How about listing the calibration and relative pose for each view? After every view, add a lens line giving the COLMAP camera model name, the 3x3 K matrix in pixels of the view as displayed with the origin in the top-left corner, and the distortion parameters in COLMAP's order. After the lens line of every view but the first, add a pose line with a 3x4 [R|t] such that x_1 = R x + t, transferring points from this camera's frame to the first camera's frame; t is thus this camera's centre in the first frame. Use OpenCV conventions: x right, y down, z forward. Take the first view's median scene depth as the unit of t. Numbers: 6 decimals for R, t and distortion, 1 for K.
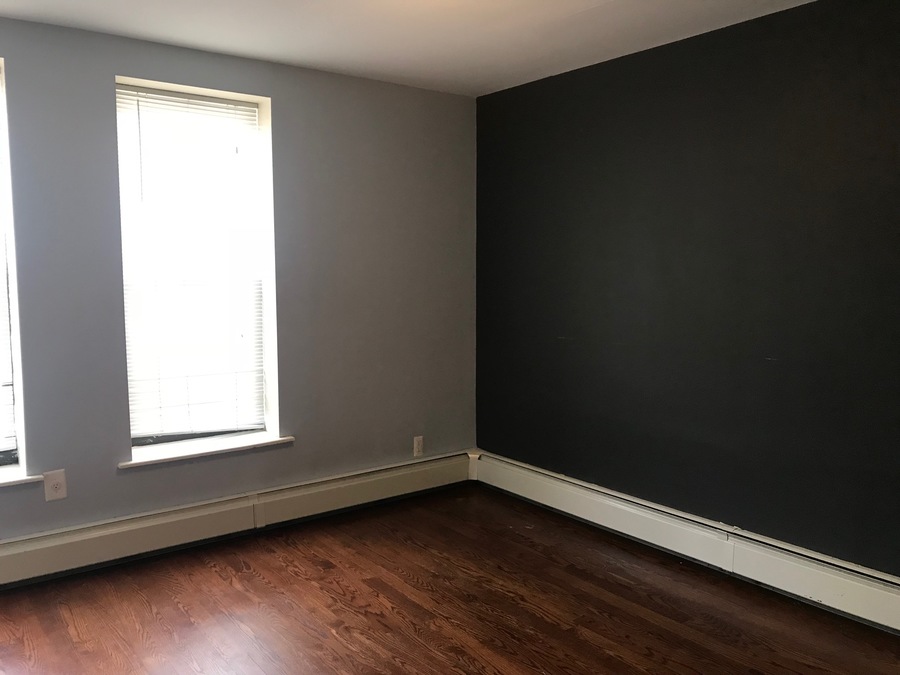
lens RADIAL K [[737.7, 0, 450.3], [0, 737.7, 337.3], [0, 0, 1]] dist [0.031605, -0.028679]
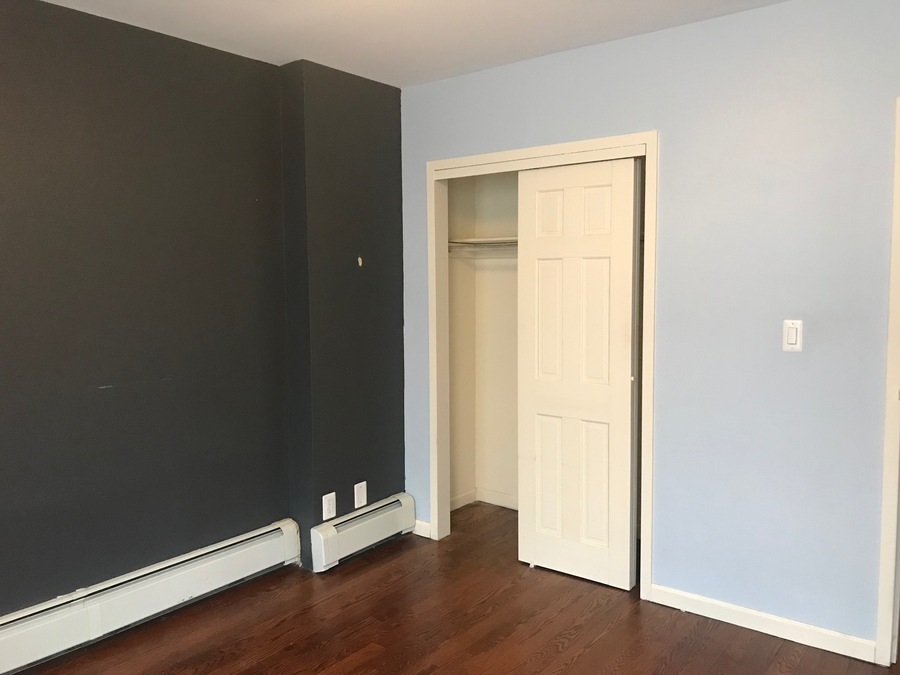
lens RADIAL K [[737.7, 0, 450.2], [0, 737.7, 337.4], [0, 0, 1]] dist [0.031605, -0.028679]
pose [[-0.267667, -0.071185, 0.960878, -0.541063], [0.102005, 0.989569, 0.101725, -0.077033], [-0.958097, 0.125243, -0.257614, 0.783902]]
